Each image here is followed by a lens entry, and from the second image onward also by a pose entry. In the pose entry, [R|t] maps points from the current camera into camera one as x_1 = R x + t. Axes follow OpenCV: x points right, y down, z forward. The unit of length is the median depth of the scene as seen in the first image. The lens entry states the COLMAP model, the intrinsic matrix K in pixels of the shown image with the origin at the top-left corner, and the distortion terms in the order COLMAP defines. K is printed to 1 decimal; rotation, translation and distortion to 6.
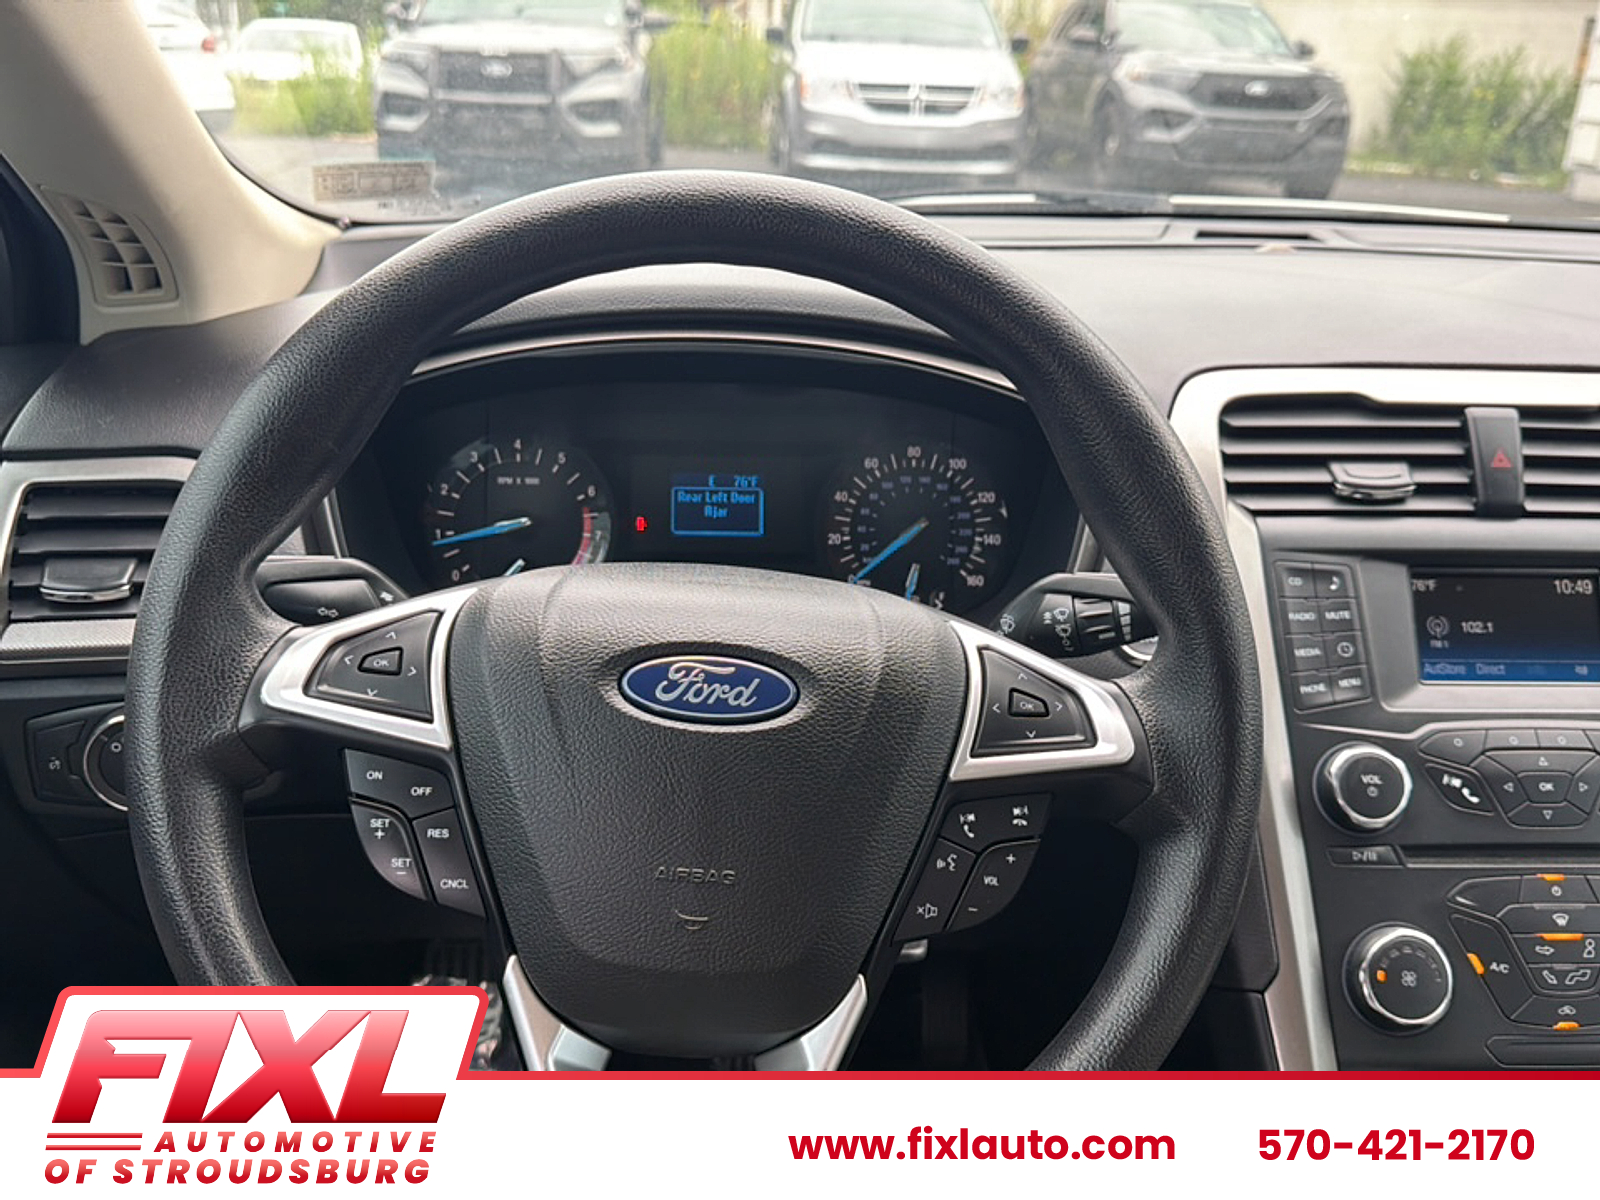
lens RADIAL K [[1428.4, 0, 794.6], [0, 1428.4, 606.3], [0, 0, 1]] dist [0.168482, -0.420763]
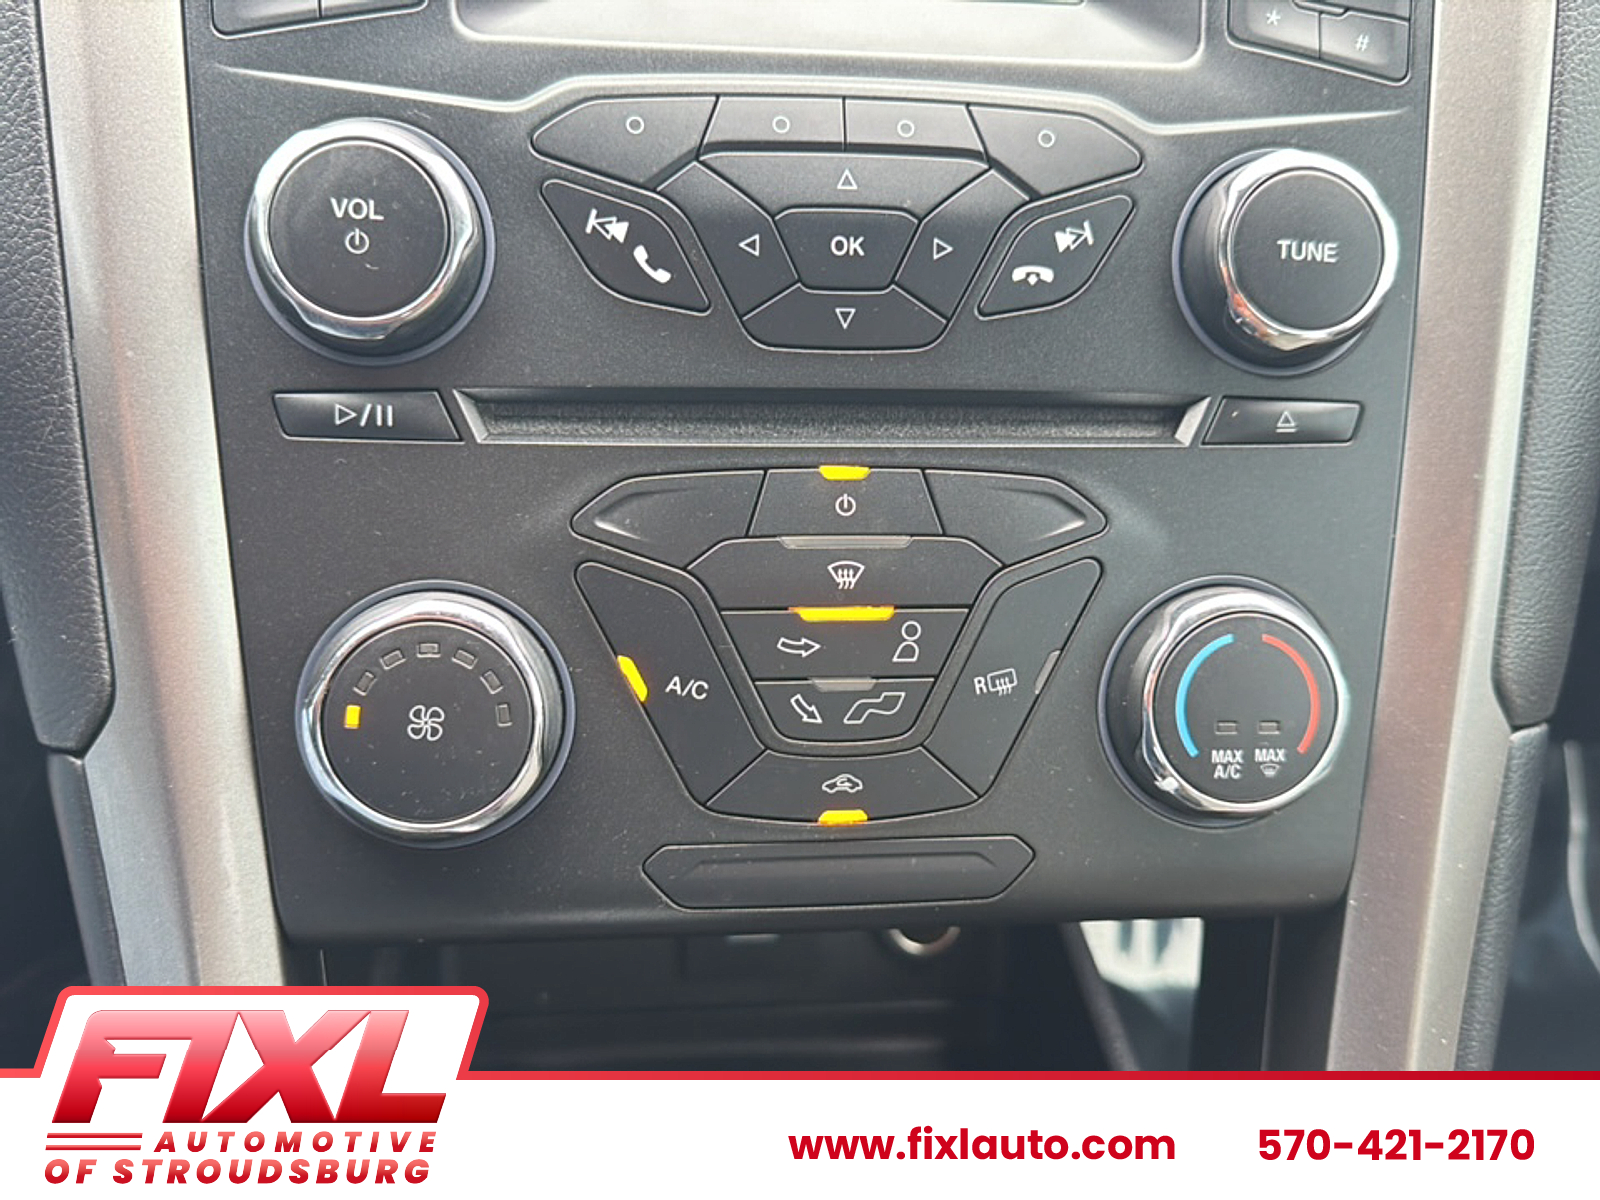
lens RADIAL K [[1428.4, 0, 794.6], [0, 1428.4, 606.3], [0, 0, 1]] dist [0.168482, -0.420763]
pose [[0.995723, -0.007078, 0.092117, 0.459999], [-0.018831, 0.960583, 0.277355, 0.108356], [-0.090449, -0.277904, 0.956341, 0.587083]]
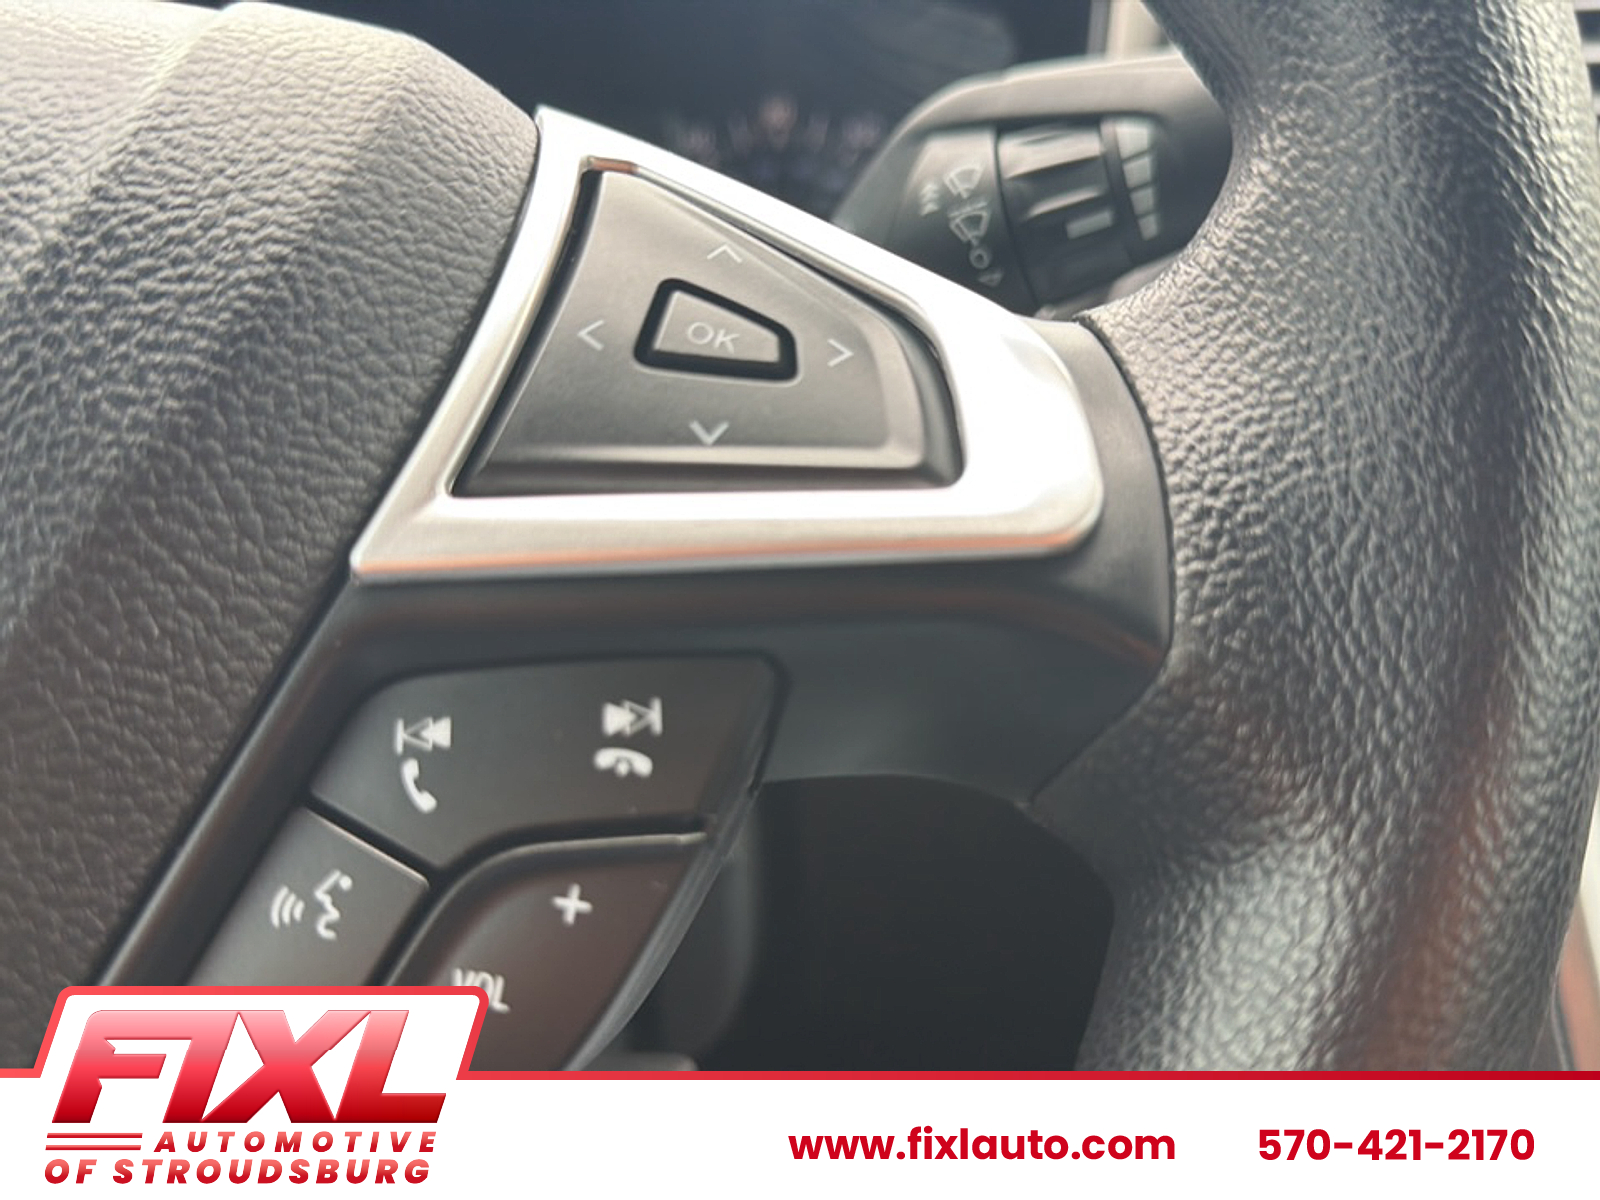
lens RADIAL K [[1428.4, 0, 794.6], [0, 1428.4, 606.3], [0, 0, 1]] dist [0.168482, -0.420763]
pose [[0.996877, 0.070754, -0.035066, 0.141064], [-0.068249, 0.995340, 0.068118, 0.076064], [0.039722, -0.065512, 0.997061, 0.550985]]
